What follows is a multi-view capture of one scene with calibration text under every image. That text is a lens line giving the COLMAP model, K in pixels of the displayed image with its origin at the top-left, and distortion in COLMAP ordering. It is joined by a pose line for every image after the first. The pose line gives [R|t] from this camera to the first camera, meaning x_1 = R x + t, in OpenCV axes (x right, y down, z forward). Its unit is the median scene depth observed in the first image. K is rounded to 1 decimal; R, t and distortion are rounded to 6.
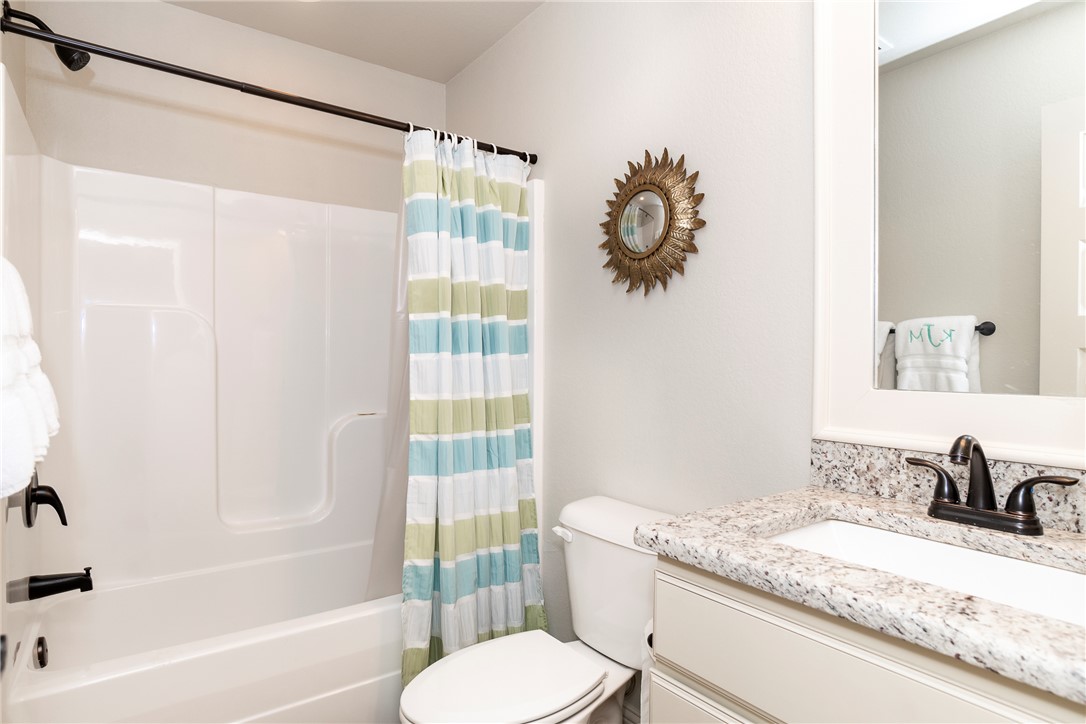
lens RADIAL K [[614.8, 0, 546.4], [0, 614.8, 363.9], [0, 0, 1]] dist [-0.002555, -0.000279]
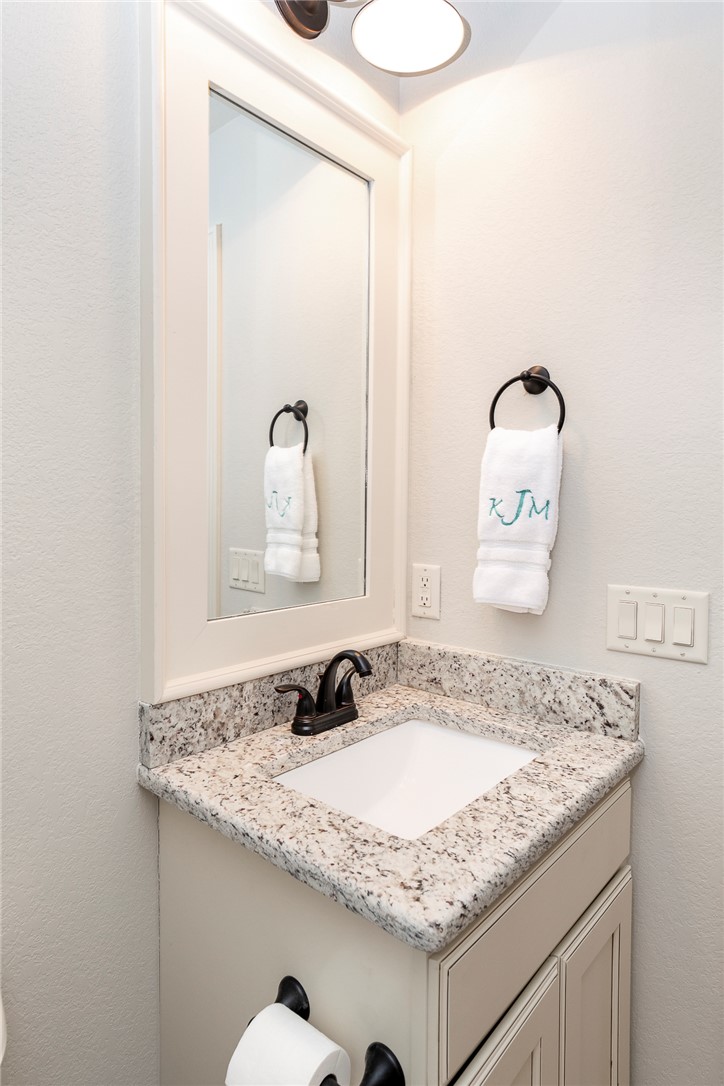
lens RADIAL K [[614.8, 0, 366.2], [0, 614.8, 538.1], [0, 0, 1]] dist [-0.002555, -0.000279]
pose [[-0.222011, -0.056477, 0.973407, -0.344251], [-0.008974, 0.998397, 0.055881, -0.127807], [-0.975003, 0.003671, -0.222162, 1.001783]]
